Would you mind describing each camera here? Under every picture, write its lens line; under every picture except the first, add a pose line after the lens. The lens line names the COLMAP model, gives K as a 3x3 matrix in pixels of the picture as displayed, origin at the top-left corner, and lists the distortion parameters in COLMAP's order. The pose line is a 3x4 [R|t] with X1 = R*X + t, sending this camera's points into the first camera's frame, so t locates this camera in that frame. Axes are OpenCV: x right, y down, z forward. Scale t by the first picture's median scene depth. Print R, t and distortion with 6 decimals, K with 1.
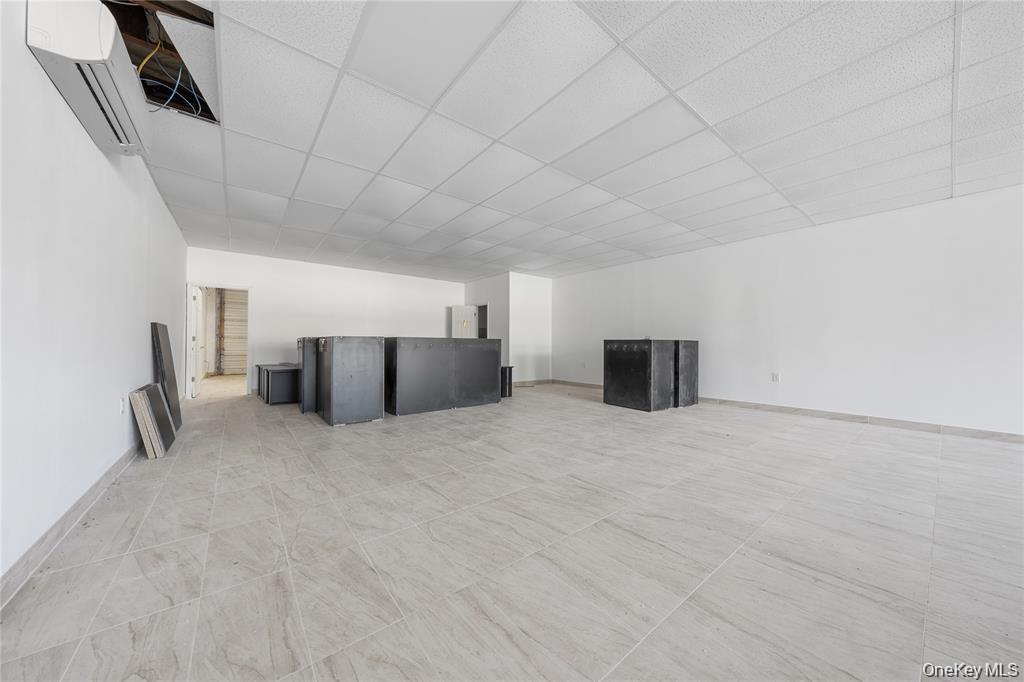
lens RADIAL K [[352.4, 0, 513.7], [0, 352.4, 345.3], [0, 0, 1]] dist [-0.000712, -0.000057]
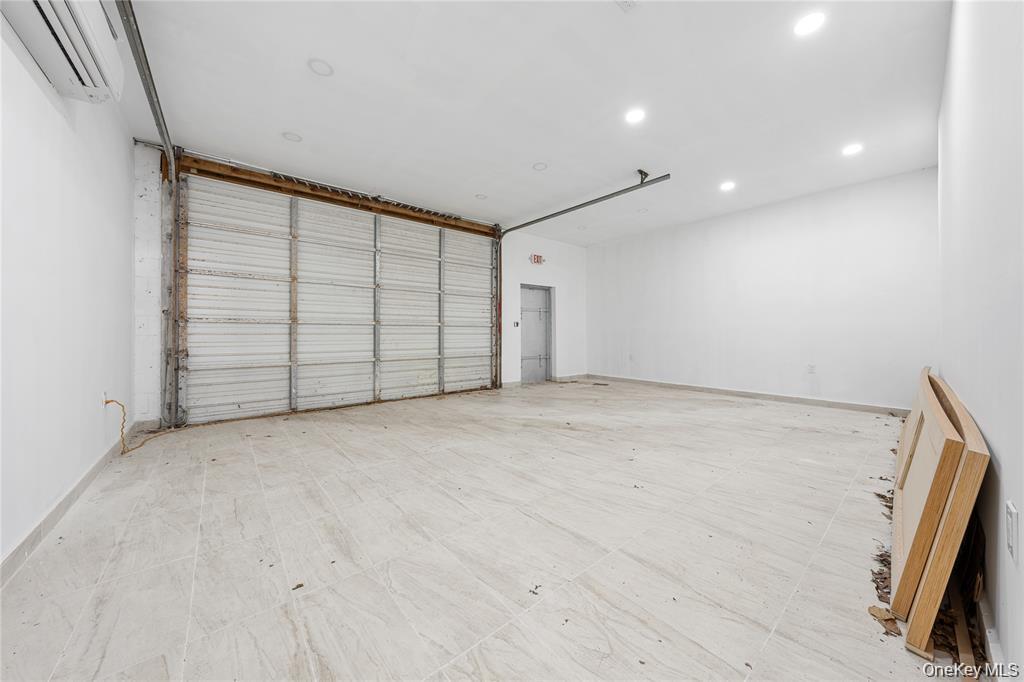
lens RADIAL K [[352.4, 0, 510.9], [0, 352.4, 335.8], [0, 0, 1]] dist [-0.000712, -0.000057]
pose [[0.999853, -0.016561, -0.004383, -0.494068], [0.016541, 0.999852, -0.004667, 0.001003], [0.004460, 0.004594, 0.999980, 0.645274]]
